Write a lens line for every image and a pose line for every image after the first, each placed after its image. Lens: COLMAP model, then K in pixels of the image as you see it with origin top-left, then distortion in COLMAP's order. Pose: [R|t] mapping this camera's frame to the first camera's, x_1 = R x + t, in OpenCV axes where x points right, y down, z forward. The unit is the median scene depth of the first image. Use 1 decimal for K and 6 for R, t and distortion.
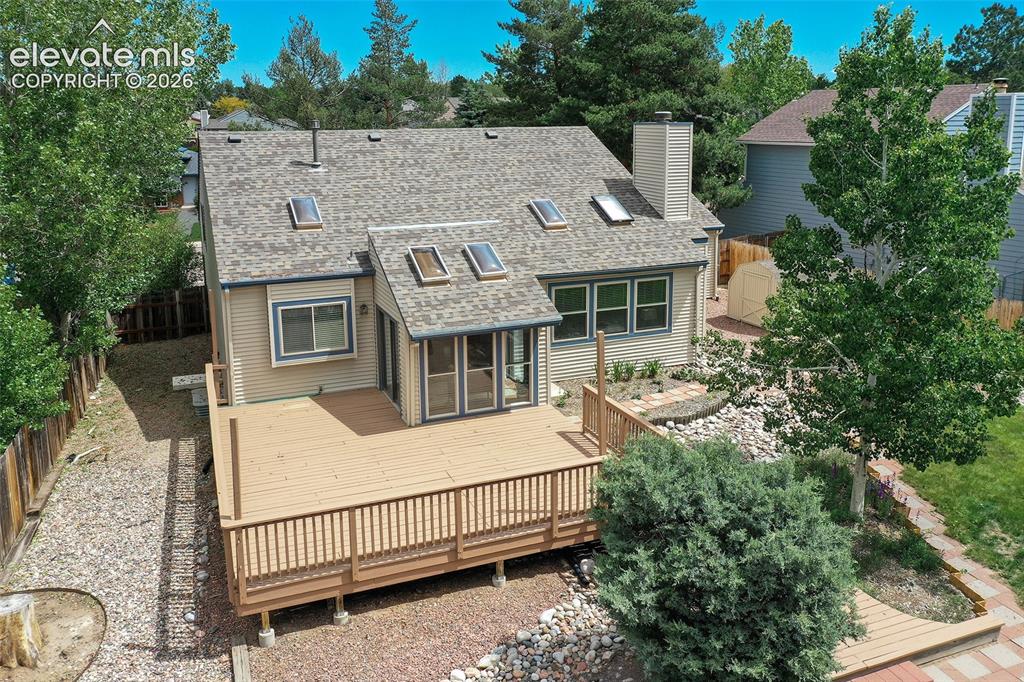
lens RADIAL K [[829.3, 0, 522.6], [0, 829.3, 261.3], [0, 0, 1]] dist [-0.002415, -0.004710]
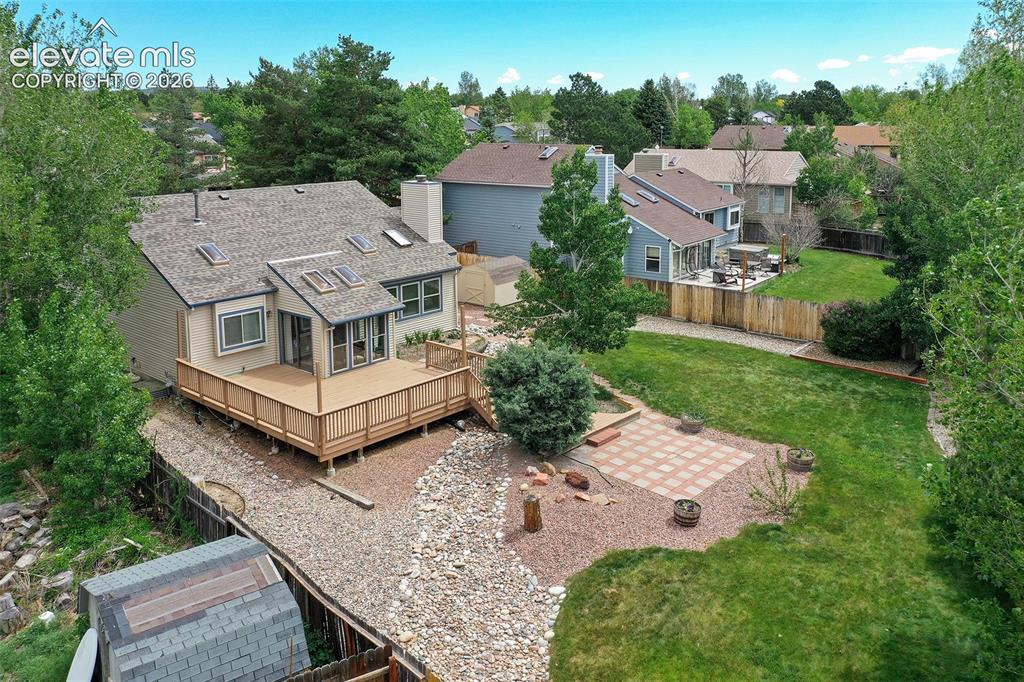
lens RADIAL K [[840.1, 0, 453.3], [0, 840.1, 230.7], [0, 0, 1]] dist [0.001105, -0.003276]
pose [[0.924722, -0.059770, 0.375921, -0.476197], [0.074750, 0.996879, -0.025376, -0.033842], [-0.373231, 0.051566, 0.926304, -0.635639]]
